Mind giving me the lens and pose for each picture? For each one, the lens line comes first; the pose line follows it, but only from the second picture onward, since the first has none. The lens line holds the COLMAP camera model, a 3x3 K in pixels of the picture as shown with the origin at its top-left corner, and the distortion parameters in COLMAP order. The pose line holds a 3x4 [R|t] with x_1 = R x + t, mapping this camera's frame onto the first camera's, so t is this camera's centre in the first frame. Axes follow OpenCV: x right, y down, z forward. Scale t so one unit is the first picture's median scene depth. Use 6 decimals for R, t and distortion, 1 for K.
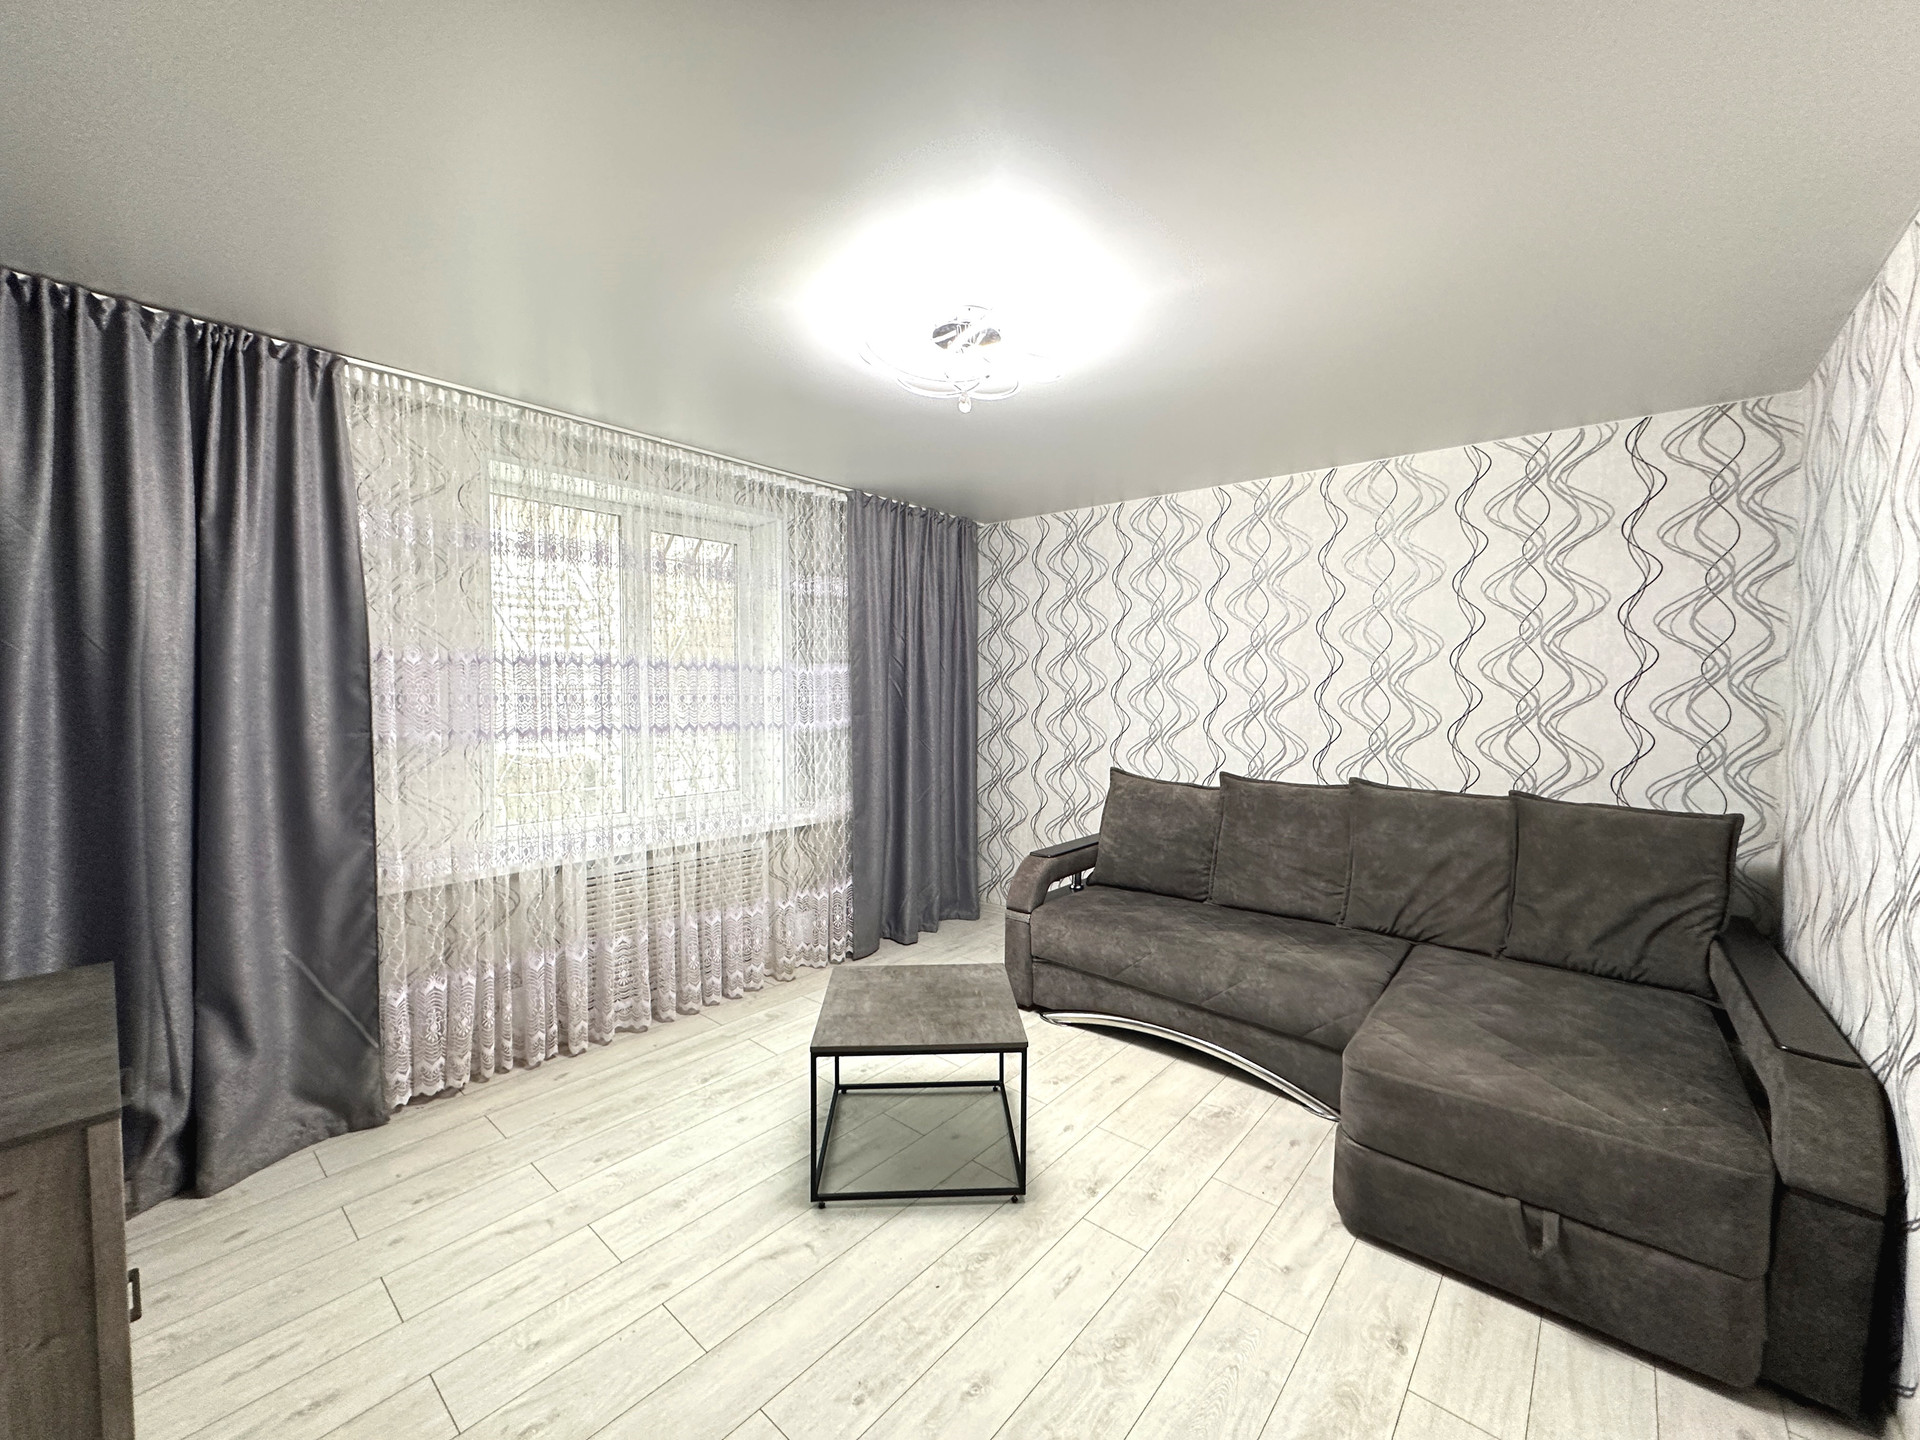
lens RADIAL K [[762.3, 0, 959.3], [0, 762.3, 717.2], [0, 0, 1]] dist [-0.000720, 0.000560]
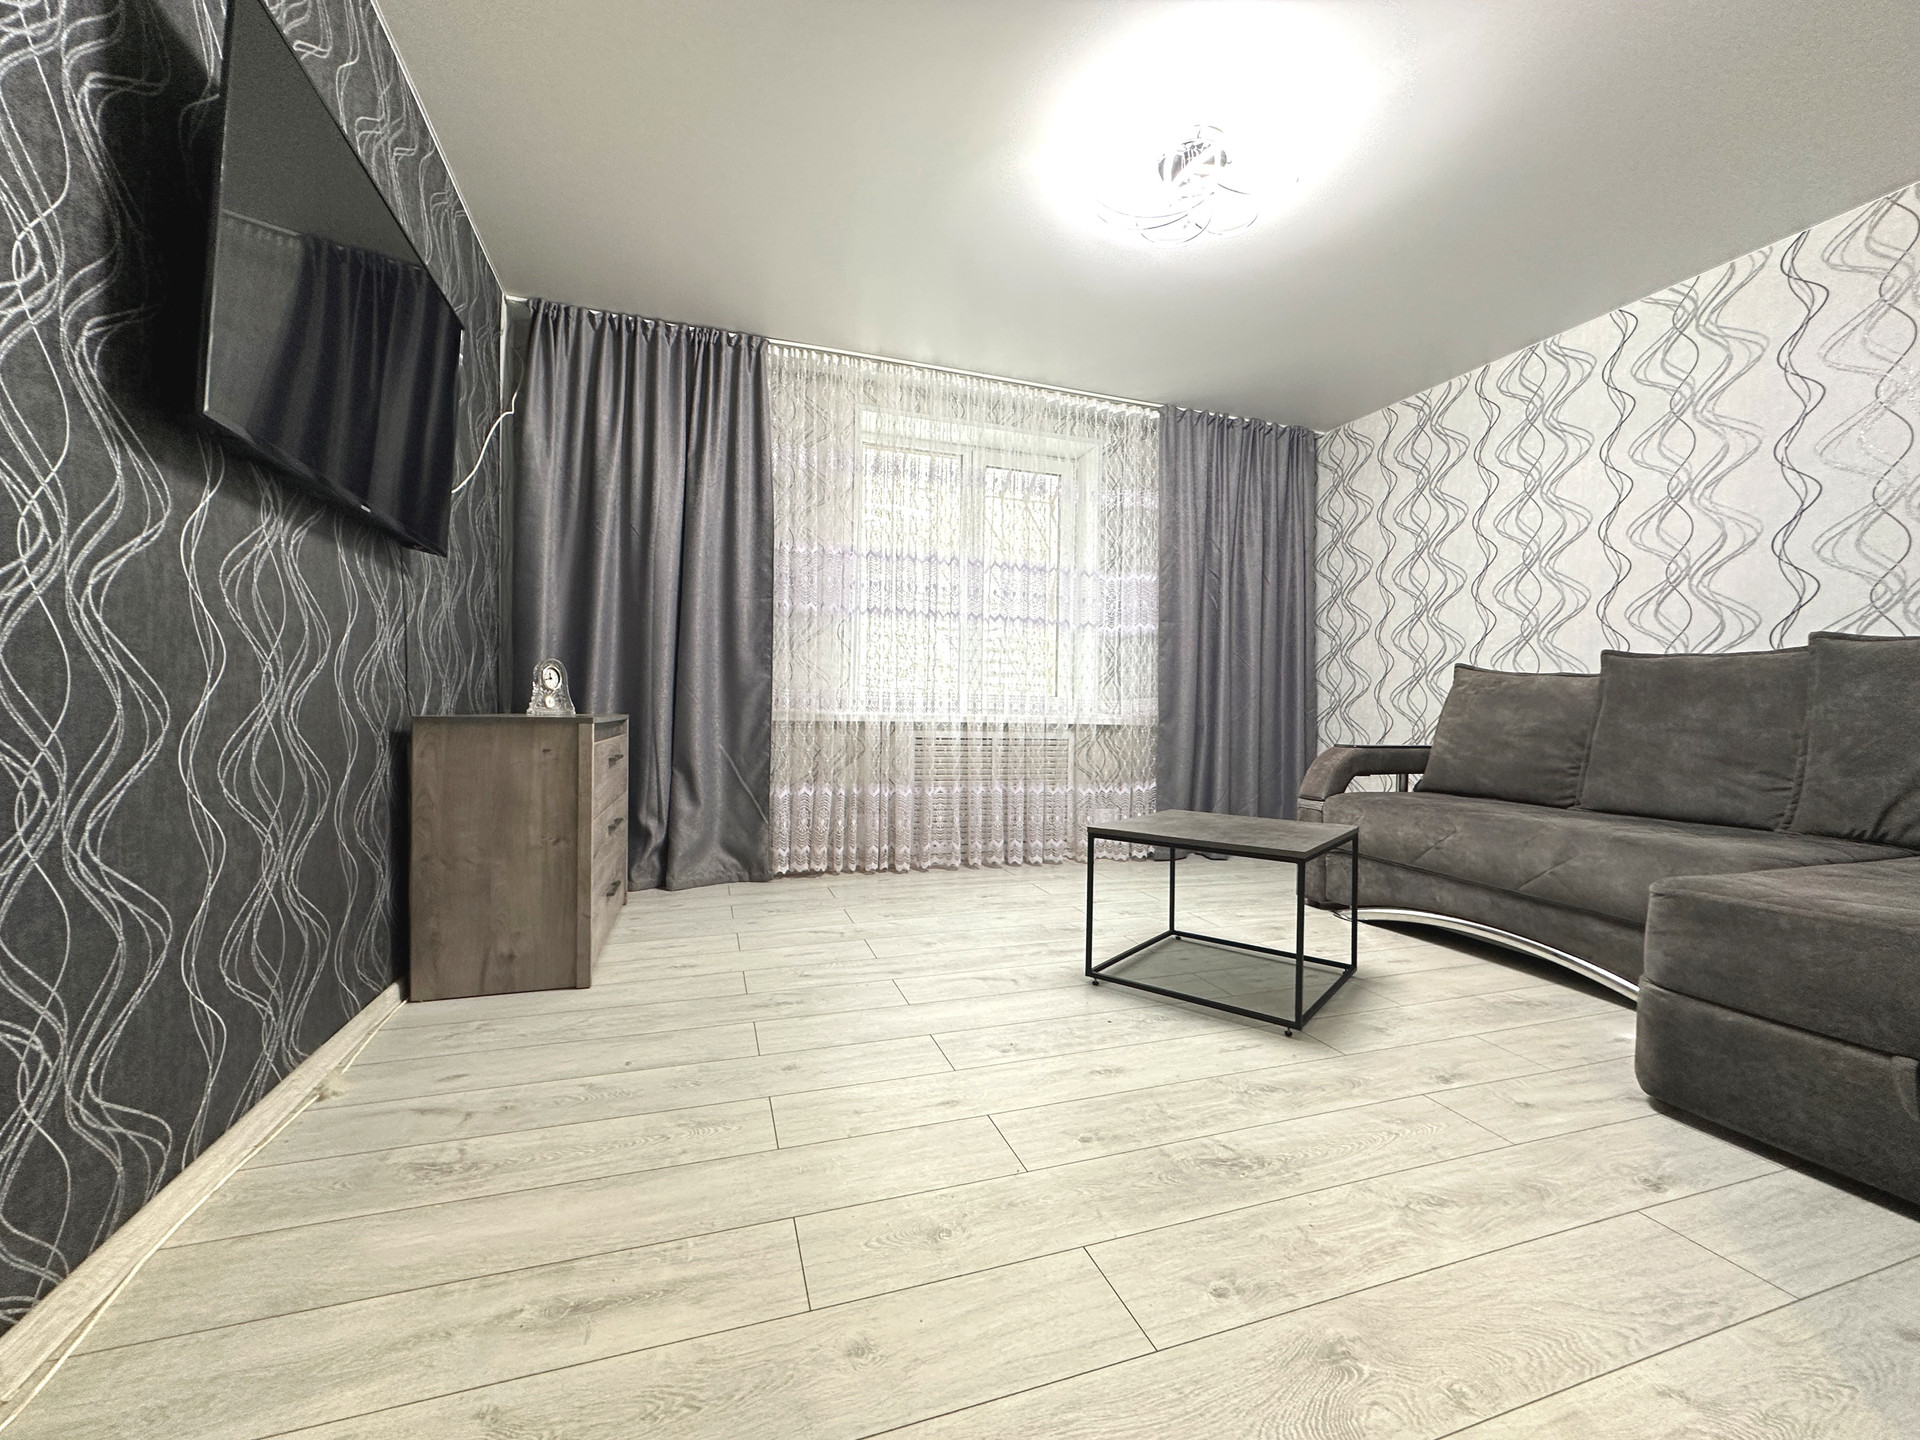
lens RADIAL K [[762.3, 0, 959.3], [0, 762.3, 717.2], [0, 0, 1]] dist [-0.000720, 0.000560]
pose [[0.861731, 0.012263, -0.507217, 0.196341], [-0.032812, 0.998962, -0.031593, 0.219088], [0.506303, 0.043868, 0.861239, -0.025006]]
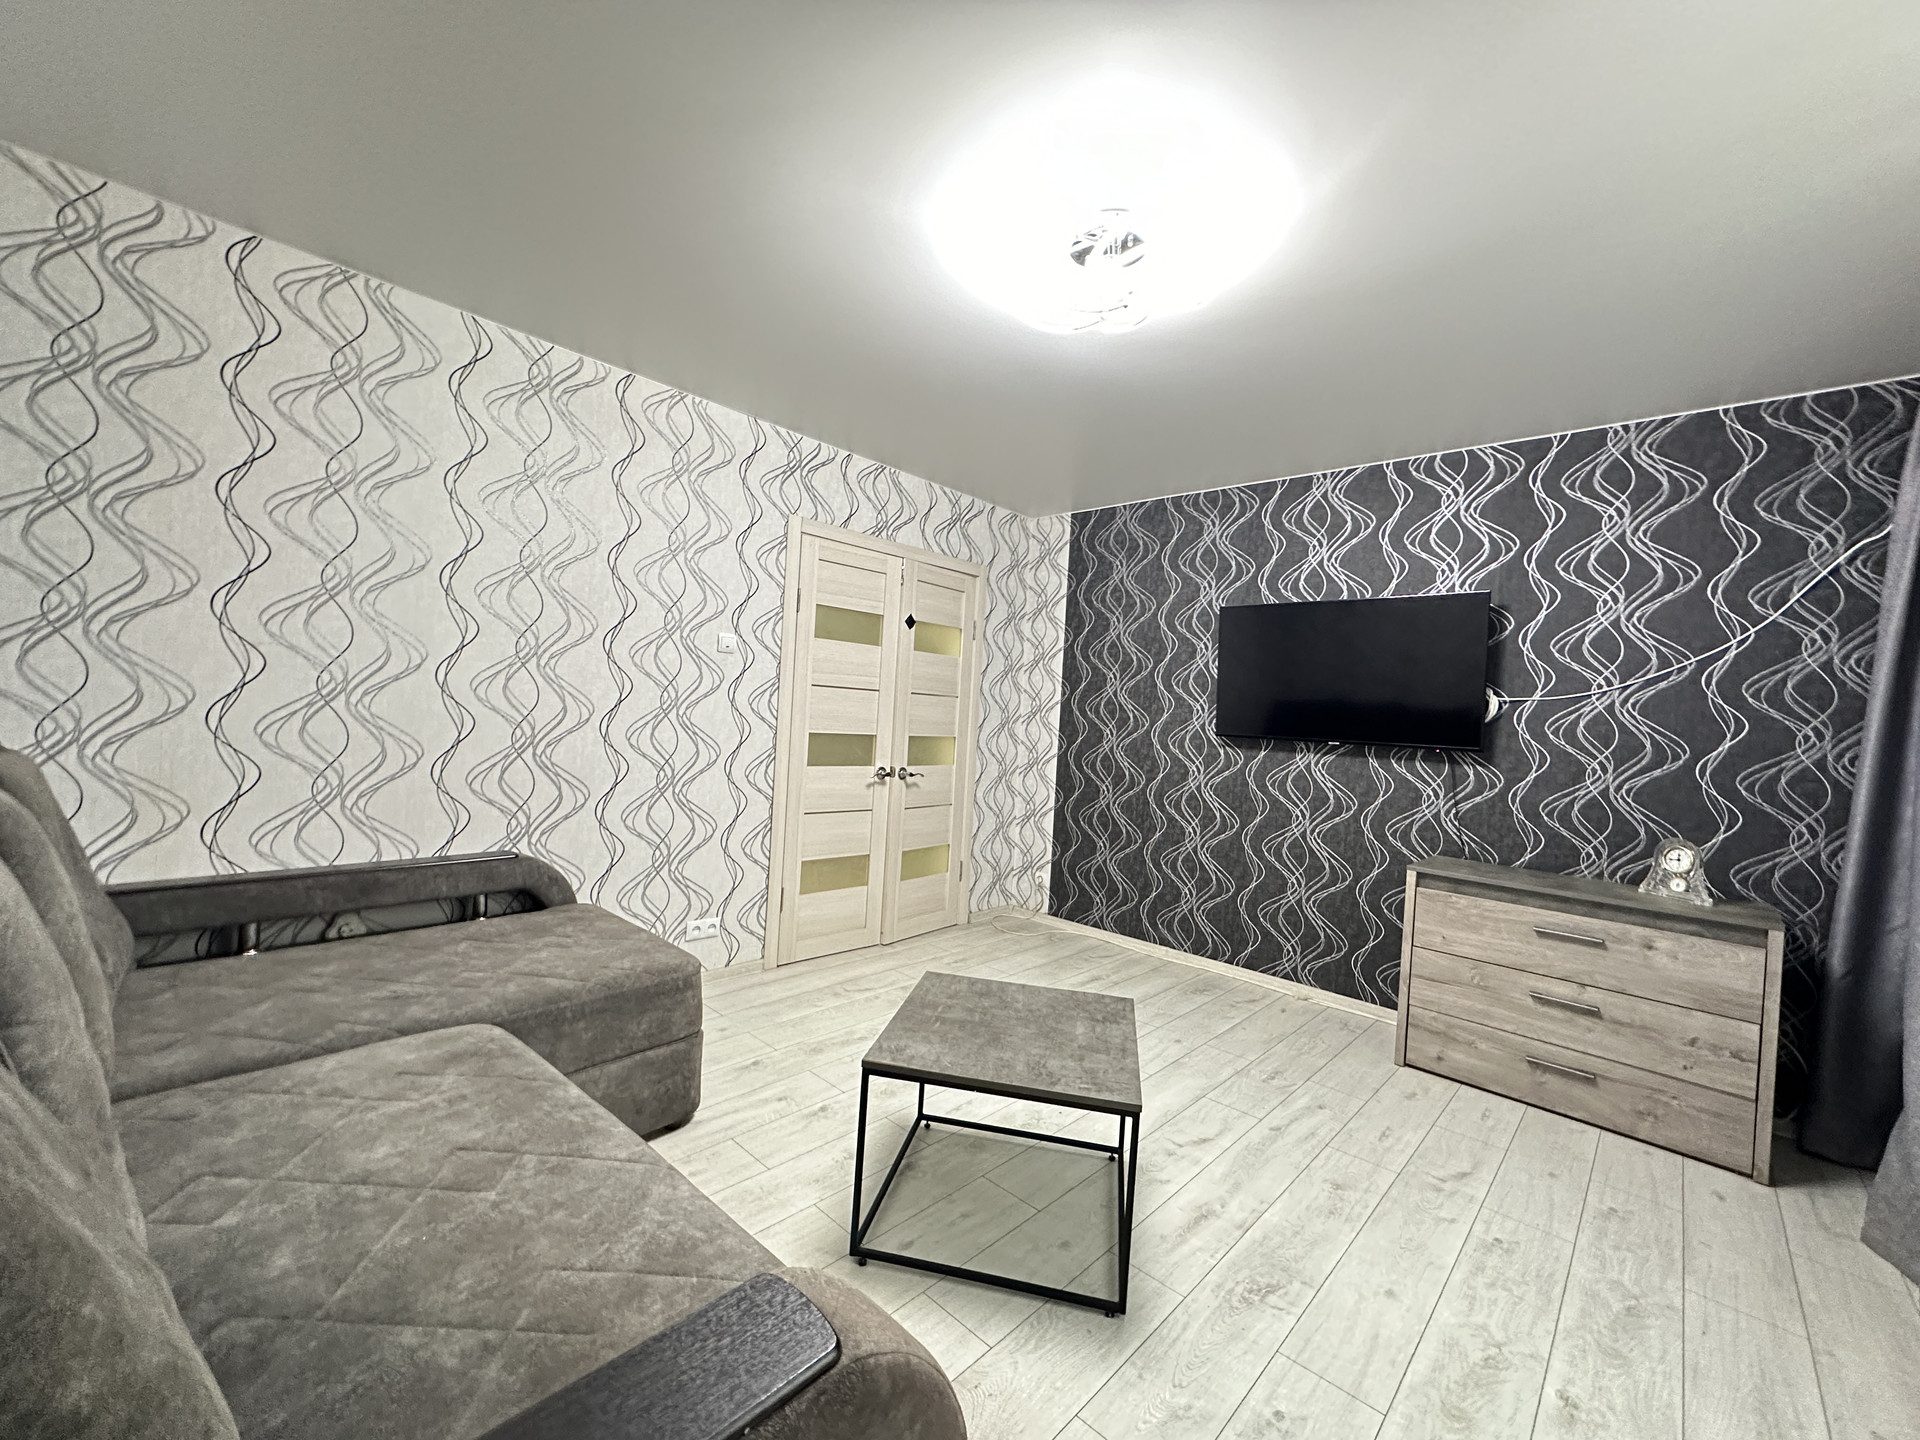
lens RADIAL K [[762.3, 0, 959.3], [0, 762.3, 717.2], [0, 0, 1]] dist [-0.000720, 0.000560]
pose [[-0.998364, -0.046042, 0.033906, 0.089681], [-0.043760, 0.996909, 0.065243, -0.020762], [-0.036805, 0.063652, -0.997293, 1.380724]]
